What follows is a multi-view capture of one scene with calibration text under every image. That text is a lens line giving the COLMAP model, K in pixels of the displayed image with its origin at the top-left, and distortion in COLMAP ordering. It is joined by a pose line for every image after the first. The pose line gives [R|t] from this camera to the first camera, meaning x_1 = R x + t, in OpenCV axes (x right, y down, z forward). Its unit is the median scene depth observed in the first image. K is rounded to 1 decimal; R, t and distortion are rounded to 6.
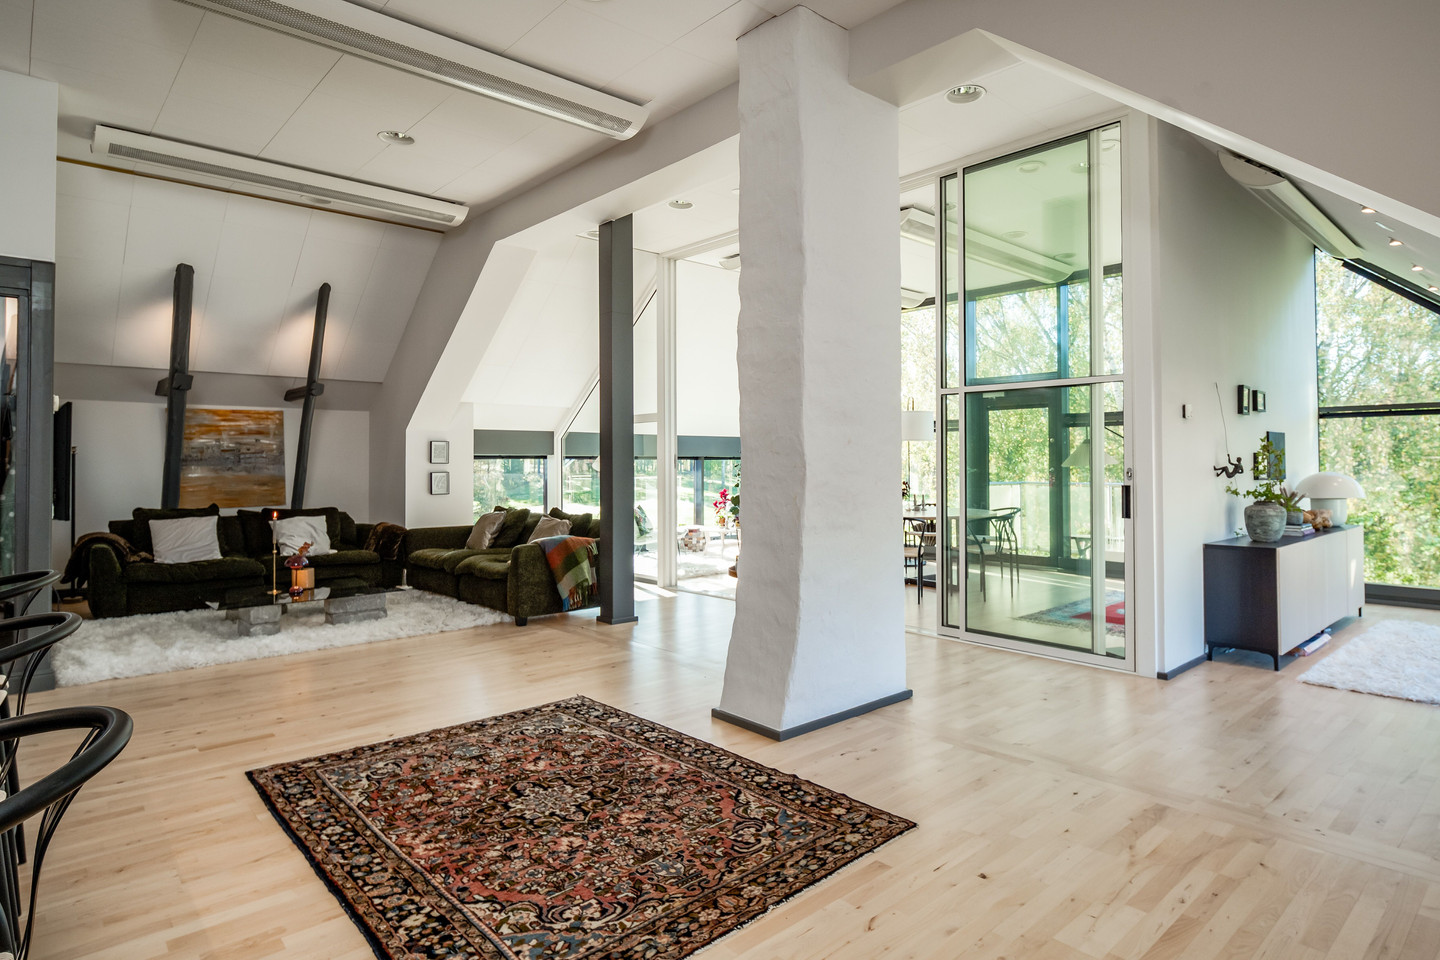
lens RADIAL K [[827.0, 0, 727.7], [0, 827.0, 472.5], [0, 0, 1]] dist [-0.012614, -0.002047]
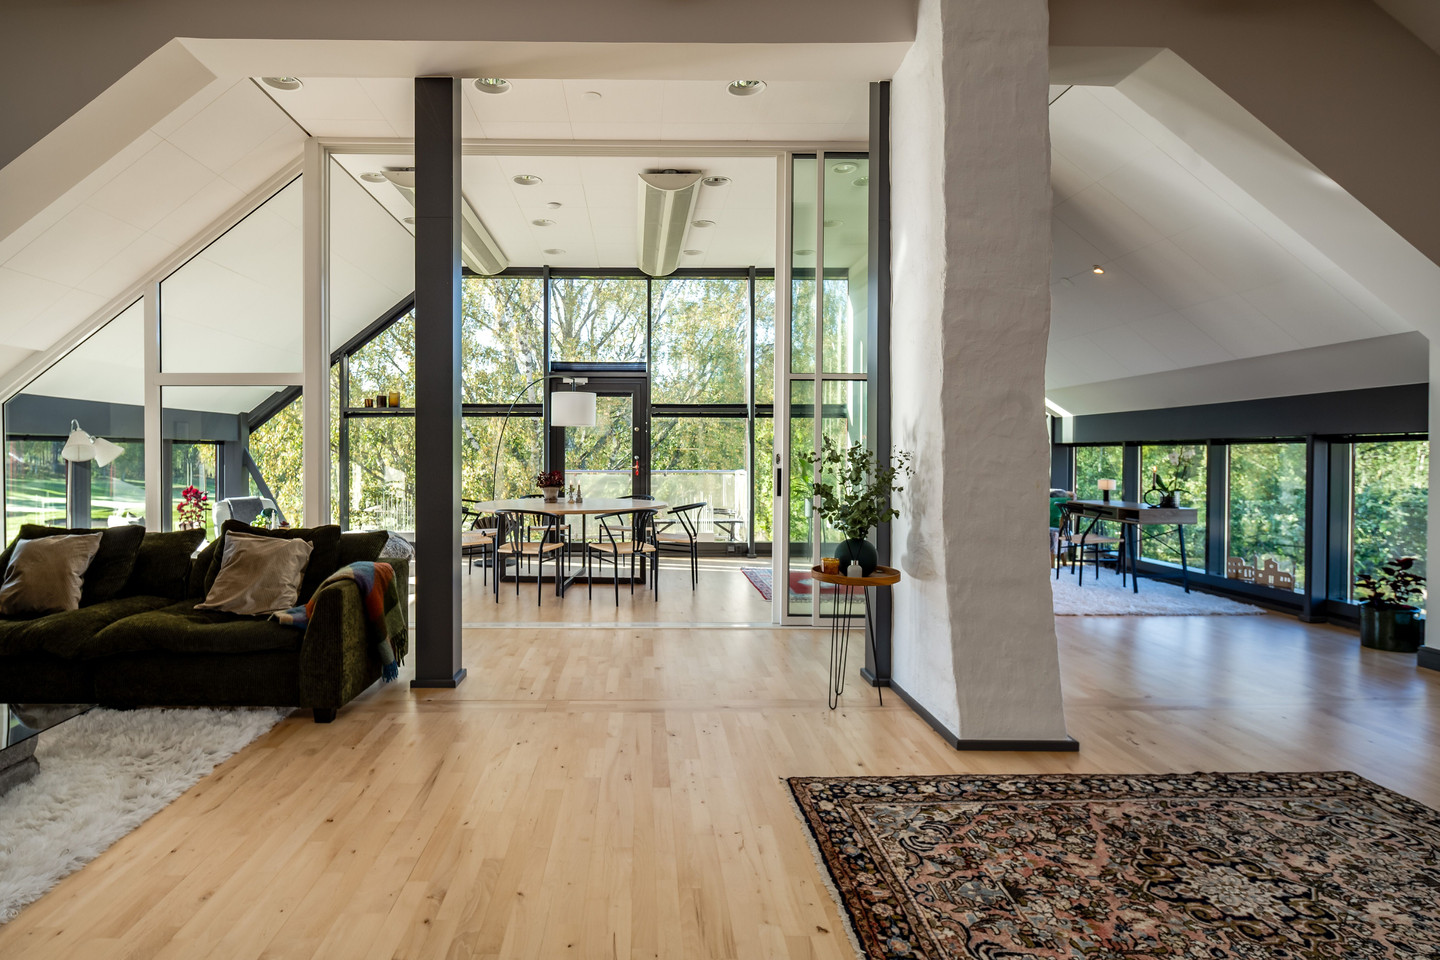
lens RADIAL K [[827.0, 0, 724.8], [0, 827.0, 479.0], [0, 0, 1]] dist [-0.012614, -0.002047]
pose [[0.649090, -0.016198, 0.760540, -0.946551], [-0.000325, 0.999767, 0.021570, 0.004119], [-0.760712, -0.014248, 0.648933, 0.759678]]
